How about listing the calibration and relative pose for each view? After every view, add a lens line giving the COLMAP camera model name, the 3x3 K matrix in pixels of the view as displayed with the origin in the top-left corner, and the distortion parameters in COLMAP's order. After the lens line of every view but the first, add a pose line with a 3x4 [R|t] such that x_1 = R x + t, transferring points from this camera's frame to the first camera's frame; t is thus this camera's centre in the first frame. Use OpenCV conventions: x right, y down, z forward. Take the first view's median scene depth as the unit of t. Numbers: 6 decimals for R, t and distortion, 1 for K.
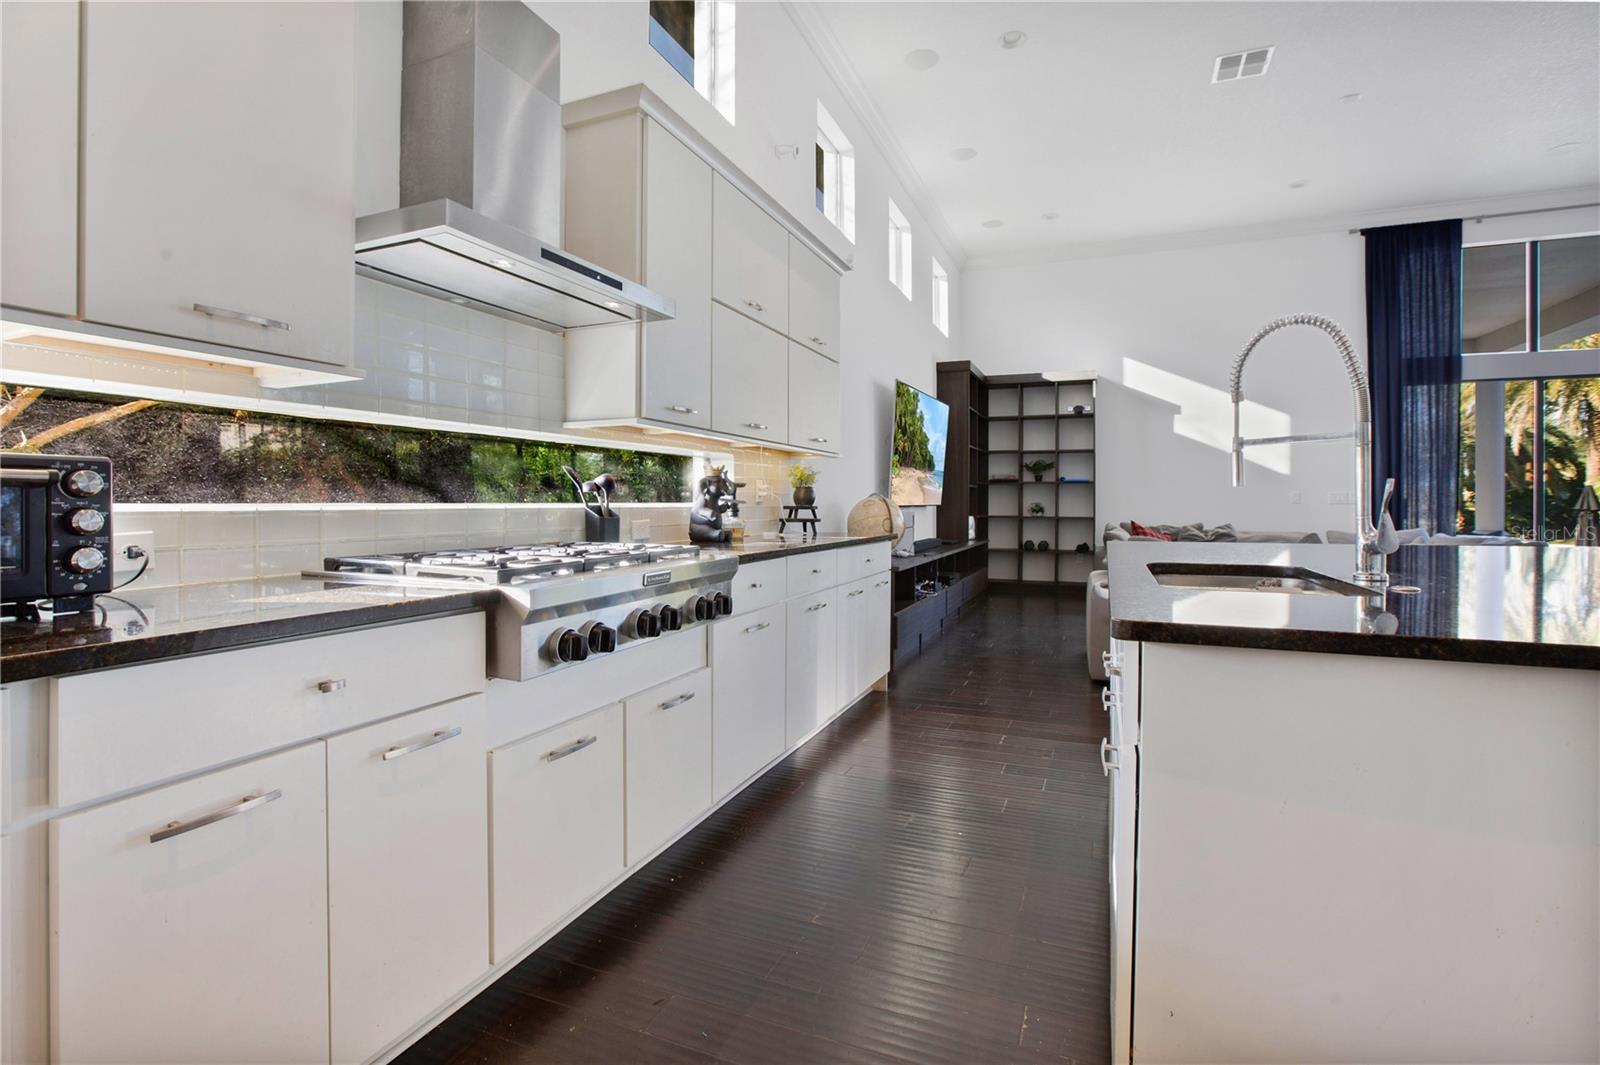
lens RADIAL K [[728.0, 0, 827.7], [0, 728.0, 513.9], [0, 0, 1]] dist [-0.021280, 0.000239]
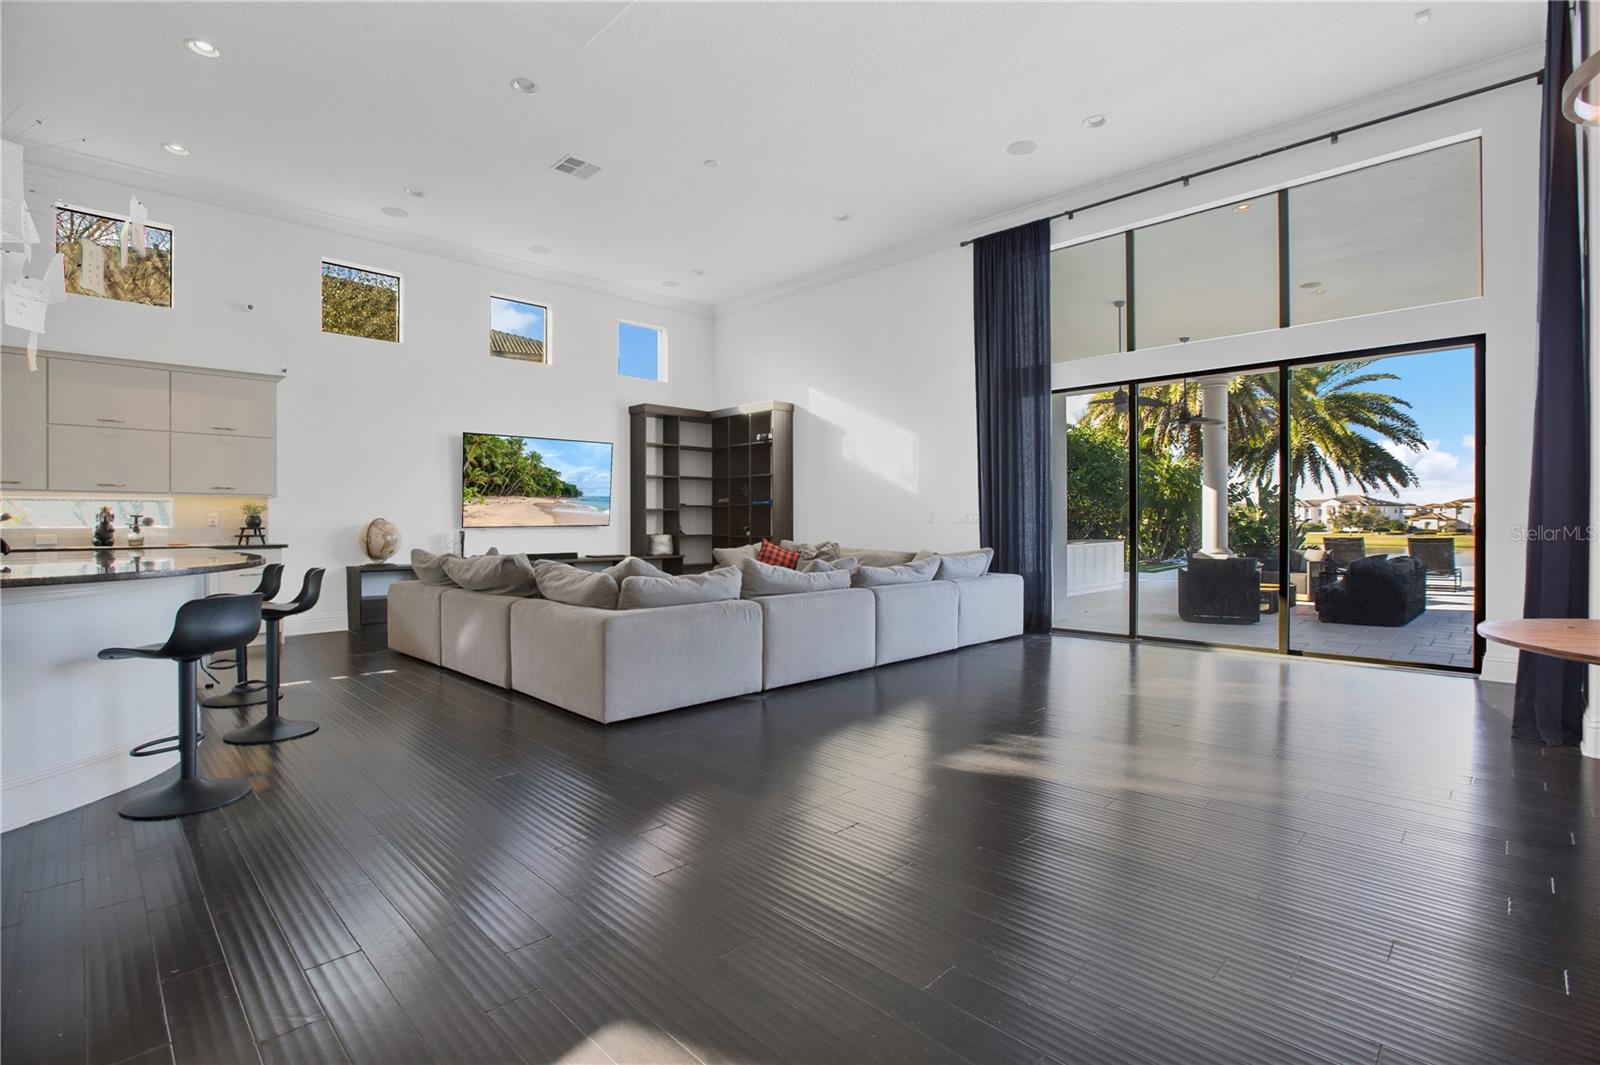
lens RADIAL K [[743.0, 0, 800.0], [0, 743.0, 532.5], [0, 0, 1]] dist [-0.025587, 0.000284]
pose [[0.921876, -0.000382, -0.387484, 0.954429], [-0.001317, 0.999991, -0.004120, 0.002873], [0.387482, 0.004309, 0.921867, -0.011999]]
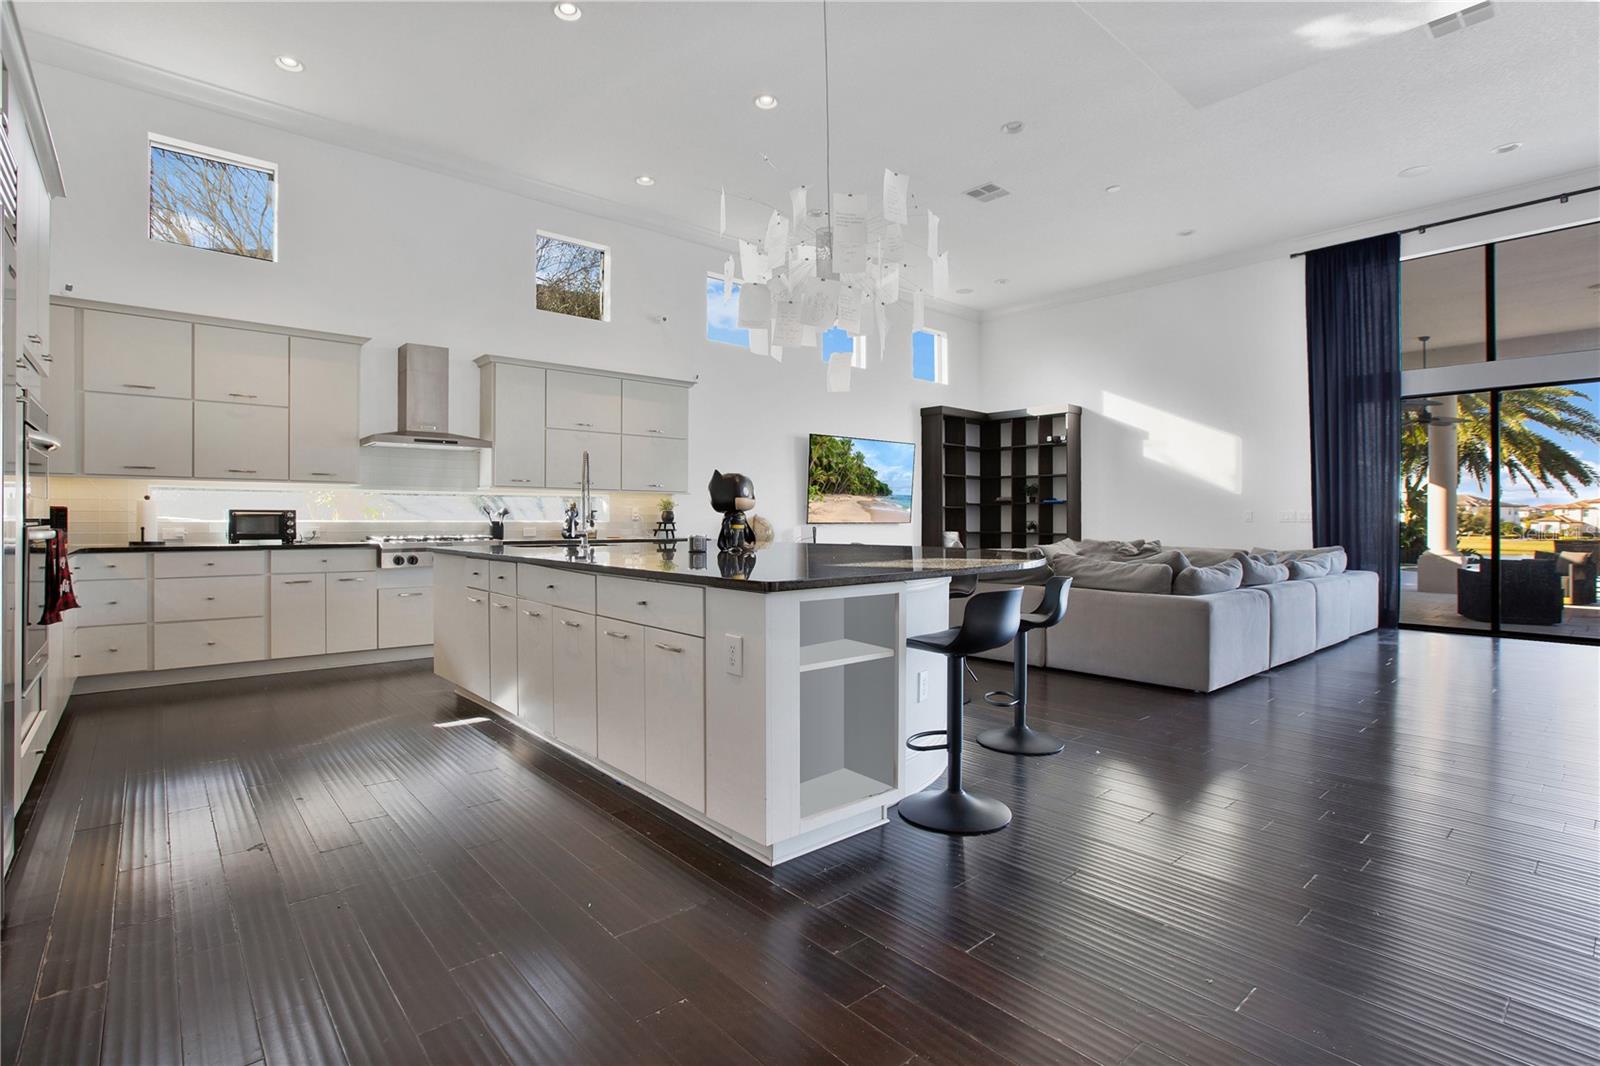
lens RADIAL K [[780.2, 0, 805.8], [0, 780.2, 510.5], [0, 0, 1]] dist [-0.002592, -0.000217]
pose [[0.904512, -0.005161, -0.426417, 0.594427], [-0.008743, 0.999492, -0.030643, 0.008741], [0.426359, 0.031445, 0.904007, -0.302905]]
